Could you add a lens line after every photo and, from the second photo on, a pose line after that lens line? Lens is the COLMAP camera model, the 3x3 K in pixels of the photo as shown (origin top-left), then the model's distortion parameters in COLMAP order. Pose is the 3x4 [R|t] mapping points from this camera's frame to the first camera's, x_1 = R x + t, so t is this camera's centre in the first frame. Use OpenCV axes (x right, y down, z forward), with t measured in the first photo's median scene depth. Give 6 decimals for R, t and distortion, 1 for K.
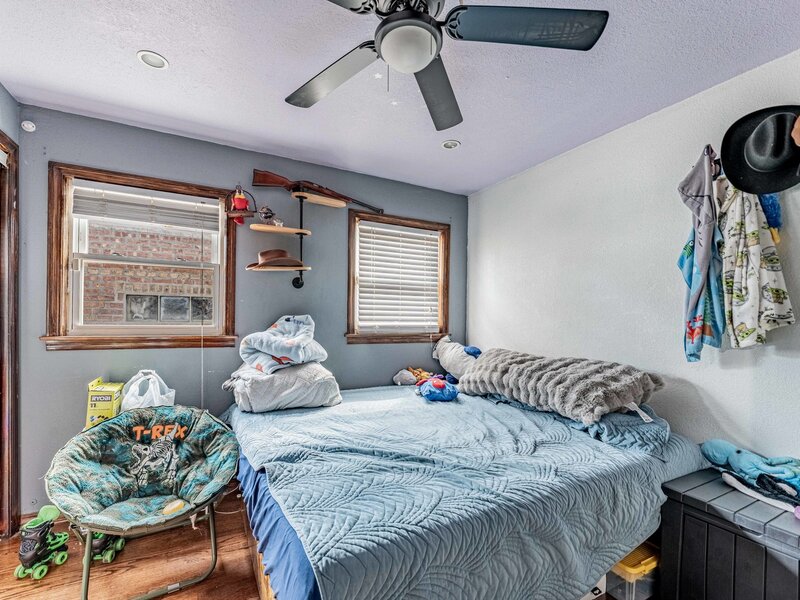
lens RADIAL K [[365.4, 0, 394.1], [0, 365.4, 316.9], [0, 0, 1]] dist [-0.001246, -0.000871]
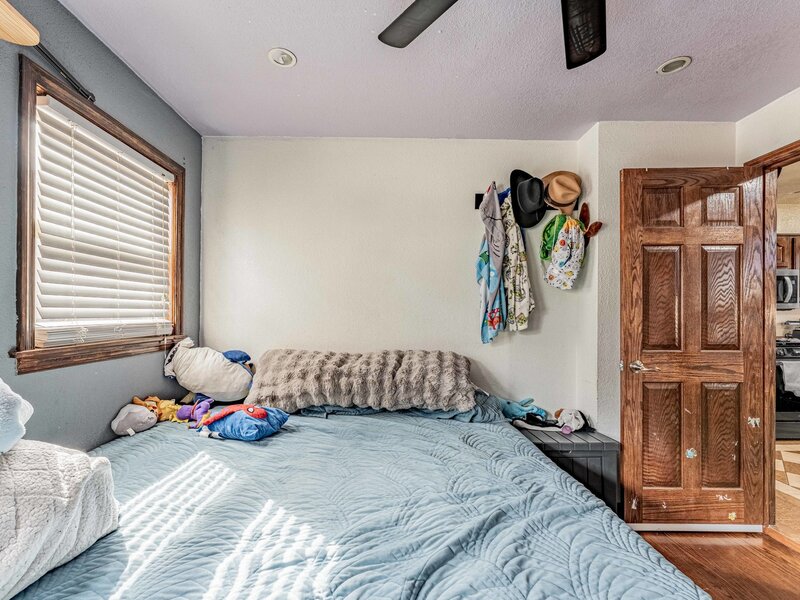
lens RADIAL K [[365.4, 0, 394.1], [0, 365.4, 316.9], [0, 0, 1]] dist [-0.001246, -0.000871]
pose [[0.455273, -0.021613, 0.890090, -0.348247], [-0.001116, 0.999691, 0.024845, -0.004118], [-0.890351, -0.012304, 0.455108, 0.481293]]
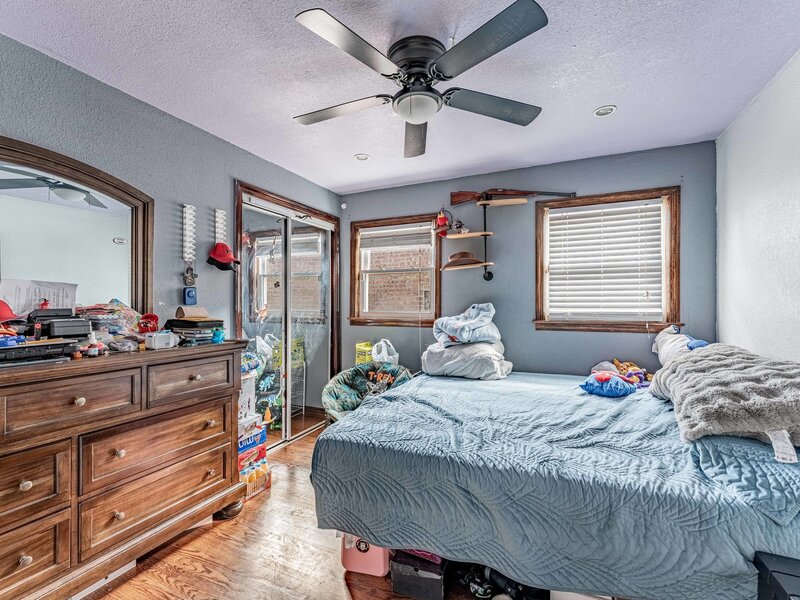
lens RADIAL K [[366.4, 0, 406.6], [0, 366.4, 300.3], [0, 0, 1]] dist [-0.001926, -0.000909]
pose [[0.624217, -0.024263, -0.780874, 0.525918], [0.014156, 0.999705, -0.019746, 0.004966], [0.781123, 0.001272, 0.624376, 0.054289]]
